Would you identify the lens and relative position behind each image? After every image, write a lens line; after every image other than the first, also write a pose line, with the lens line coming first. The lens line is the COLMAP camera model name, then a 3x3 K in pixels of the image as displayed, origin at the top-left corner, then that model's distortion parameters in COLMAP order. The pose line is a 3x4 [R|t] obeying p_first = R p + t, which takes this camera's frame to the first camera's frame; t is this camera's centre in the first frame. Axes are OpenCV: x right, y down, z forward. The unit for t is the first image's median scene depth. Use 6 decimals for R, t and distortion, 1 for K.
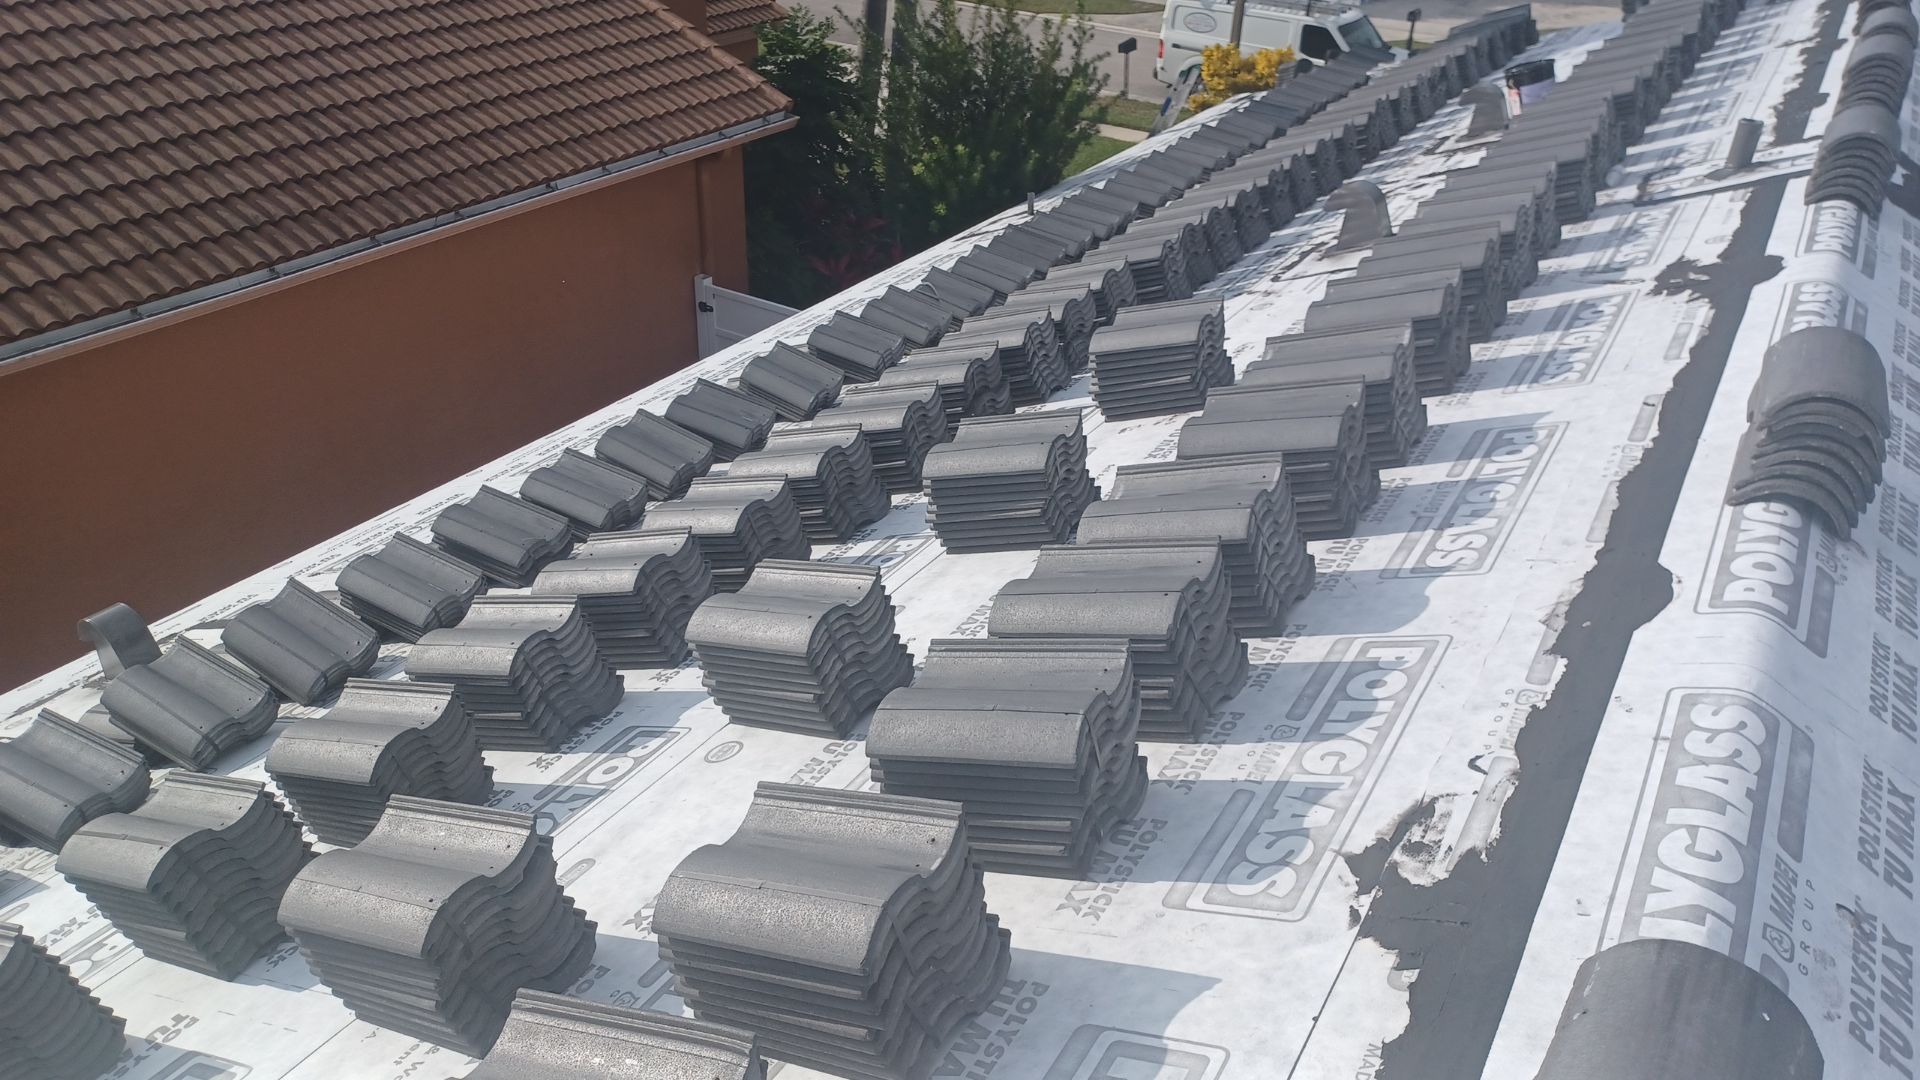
lens RADIAL K [[1463.6, 0, 960.0], [0, 1463.6, 540.0], [0, 0, 1]] dist [0.073818, -0.130668]
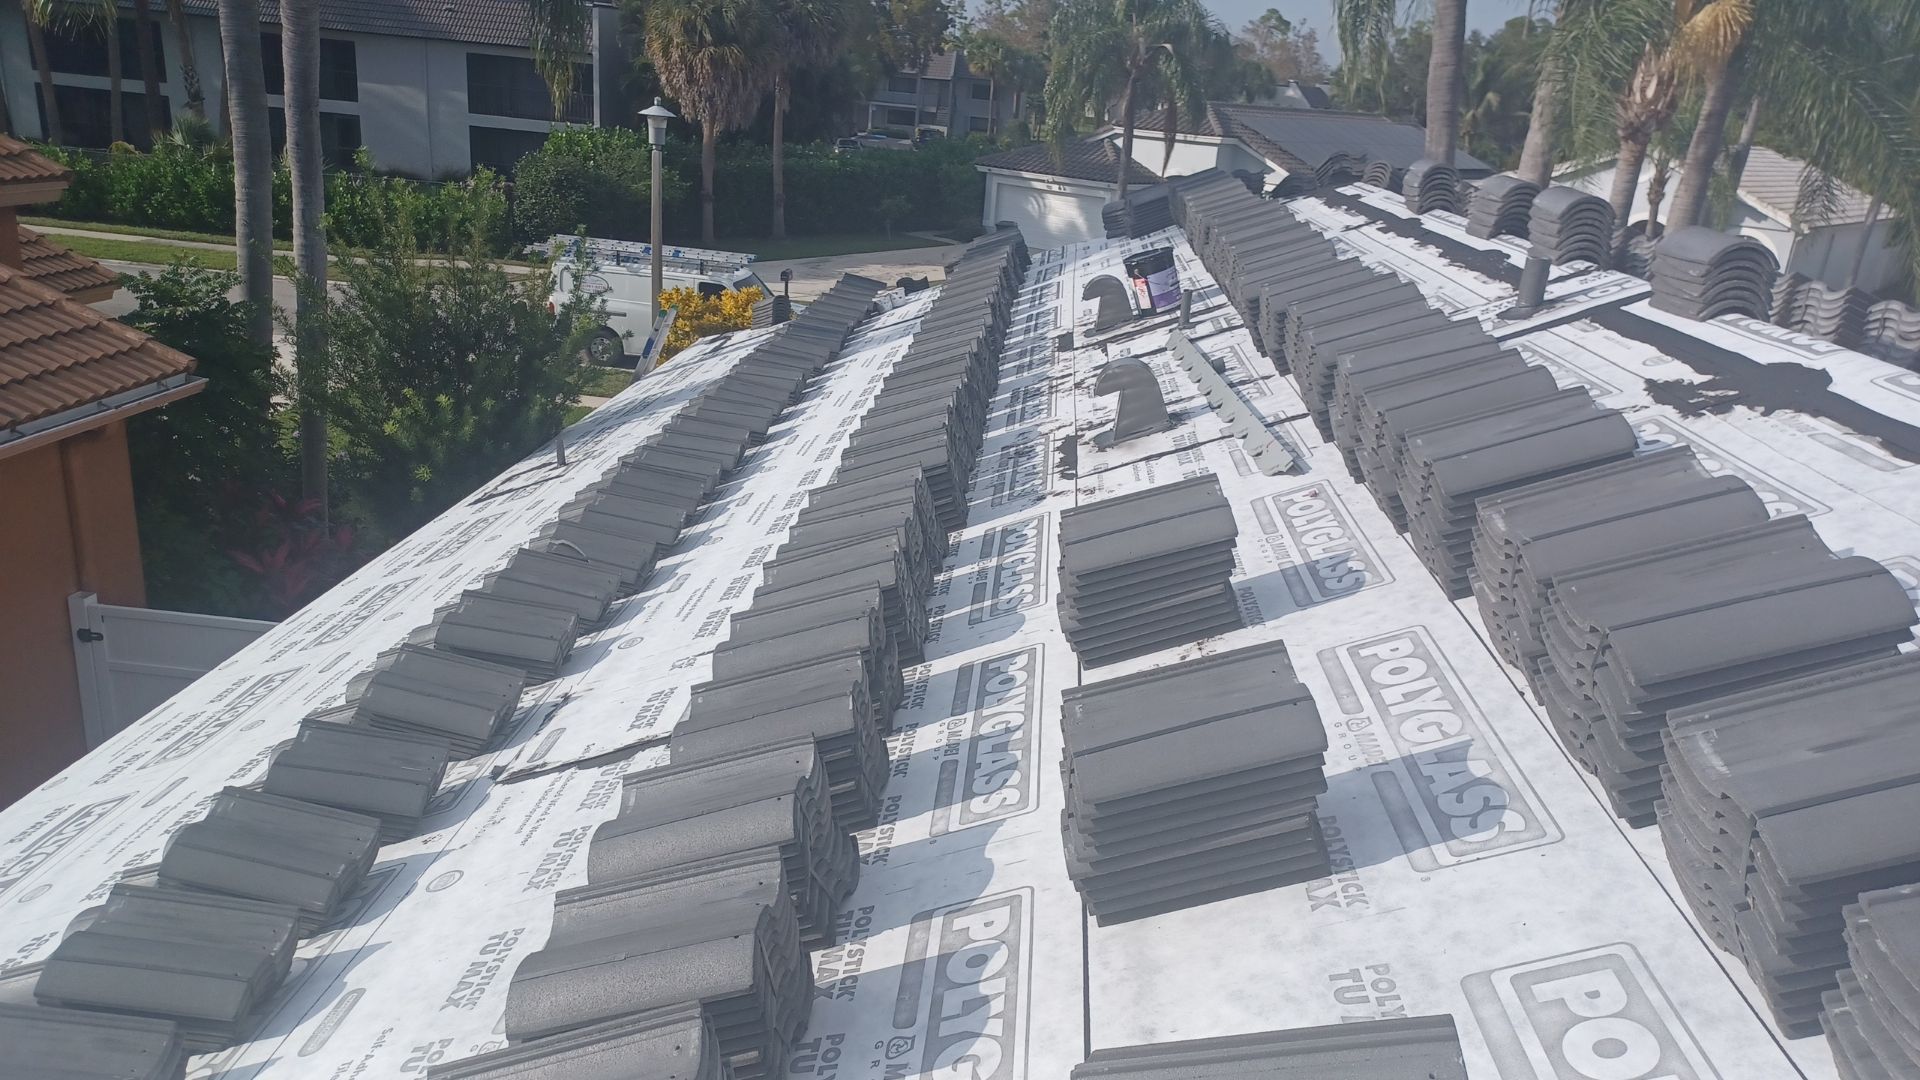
lens RADIAL K [[1506.0, 0, 958.4], [0, 1506.0, 450.0], [0, 0, 1]] dist [0.010412, 0.009873]
pose [[0.898705, -0.081380, 0.430937, -0.103817], [0.183169, 0.962473, -0.200236, -0.019734], [-0.398470, 0.258888, 0.879886, 0.156691]]
